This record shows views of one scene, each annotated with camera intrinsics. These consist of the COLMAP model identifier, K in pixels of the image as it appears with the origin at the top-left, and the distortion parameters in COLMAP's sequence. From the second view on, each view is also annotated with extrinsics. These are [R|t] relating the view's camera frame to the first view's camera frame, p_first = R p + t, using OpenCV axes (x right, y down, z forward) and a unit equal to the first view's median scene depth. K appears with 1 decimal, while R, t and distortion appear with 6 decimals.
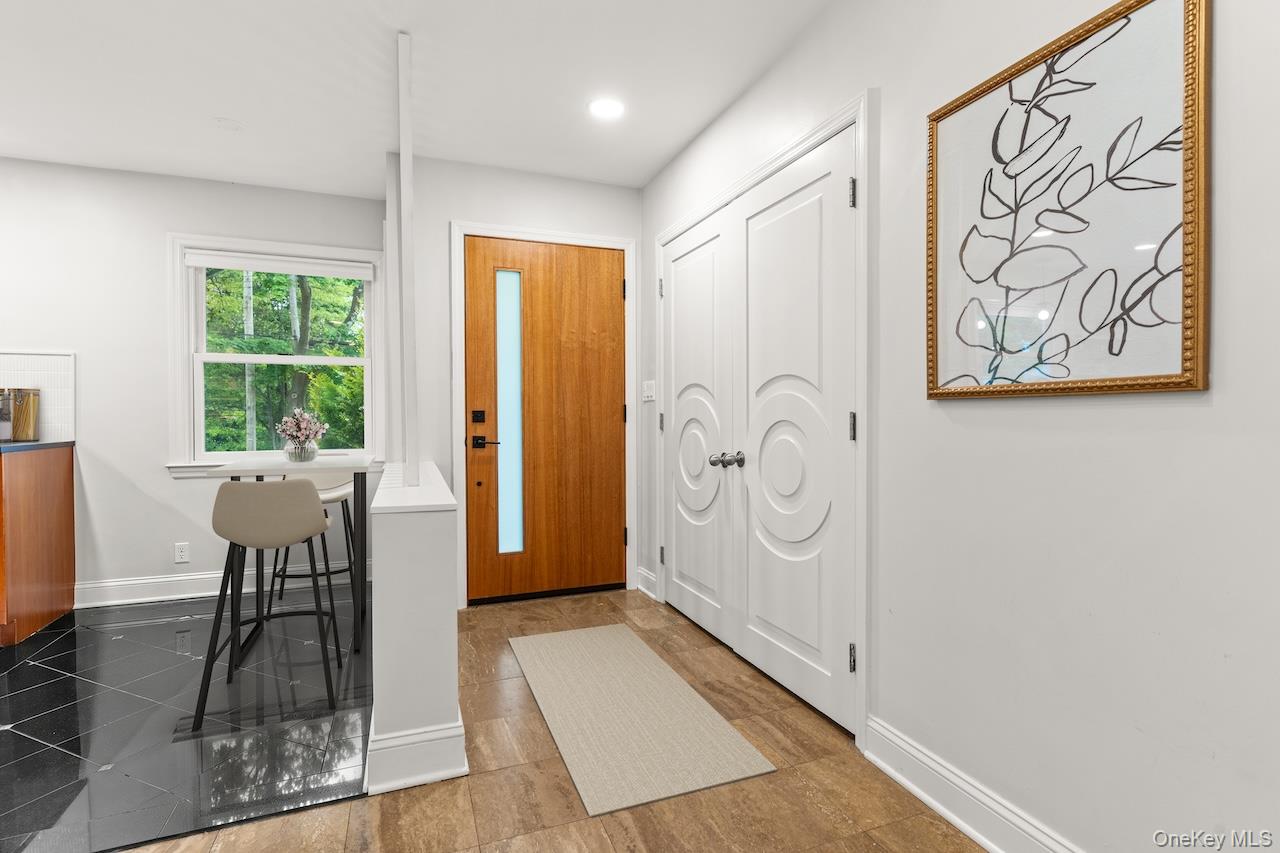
lens RADIAL K [[616.0, 0, 639.3], [0, 616.0, 432.3], [0, 0, 1]] dist [0.001539, -0.000268]
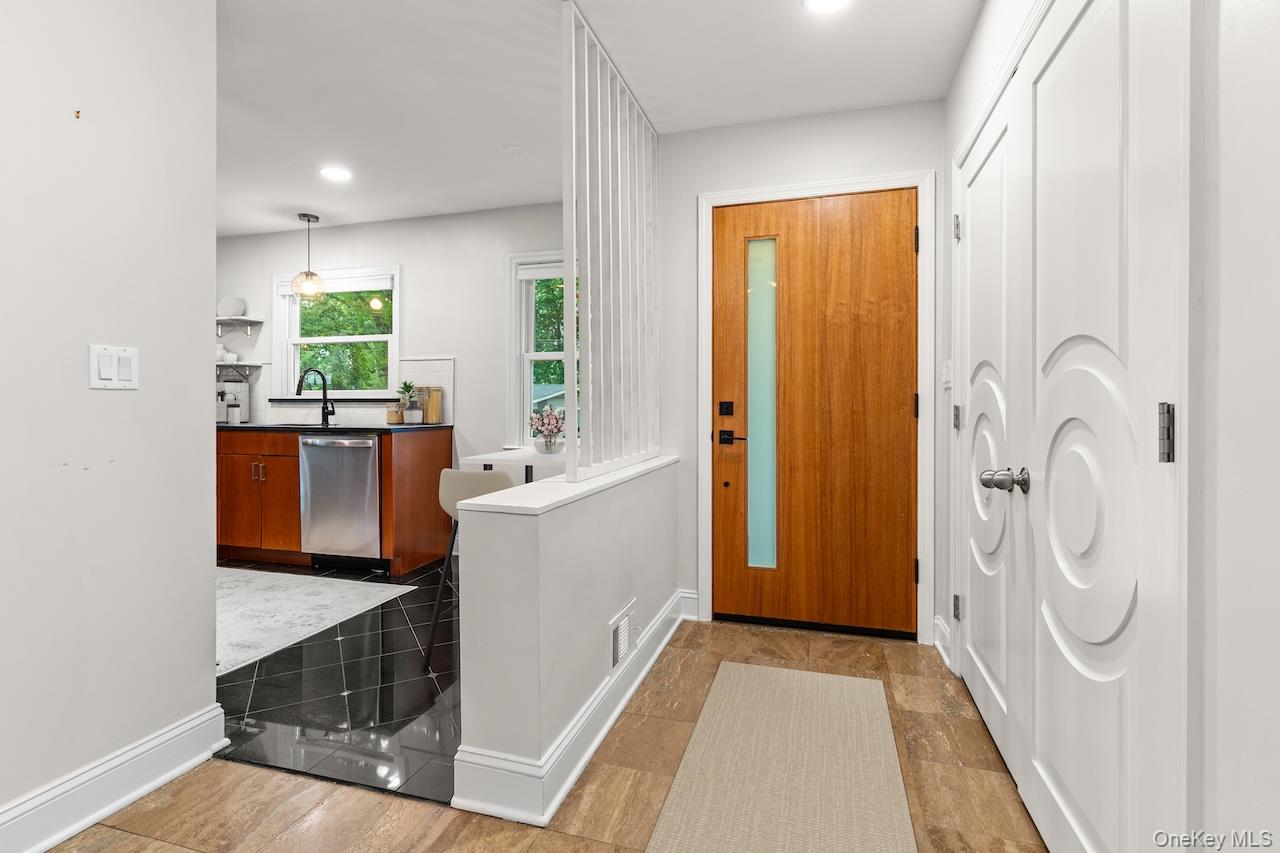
lens RADIAL K [[616.0, 0, 637.5], [0, 616.0, 415.2], [0, 0, 1]] dist [0.001539, -0.000268]
pose [[0.779209, 0.012694, -0.626636, 0.193614], [-0.022130, 0.999729, -0.007266, -0.006406], [0.626374, 0.019530, 0.779278, 0.223415]]
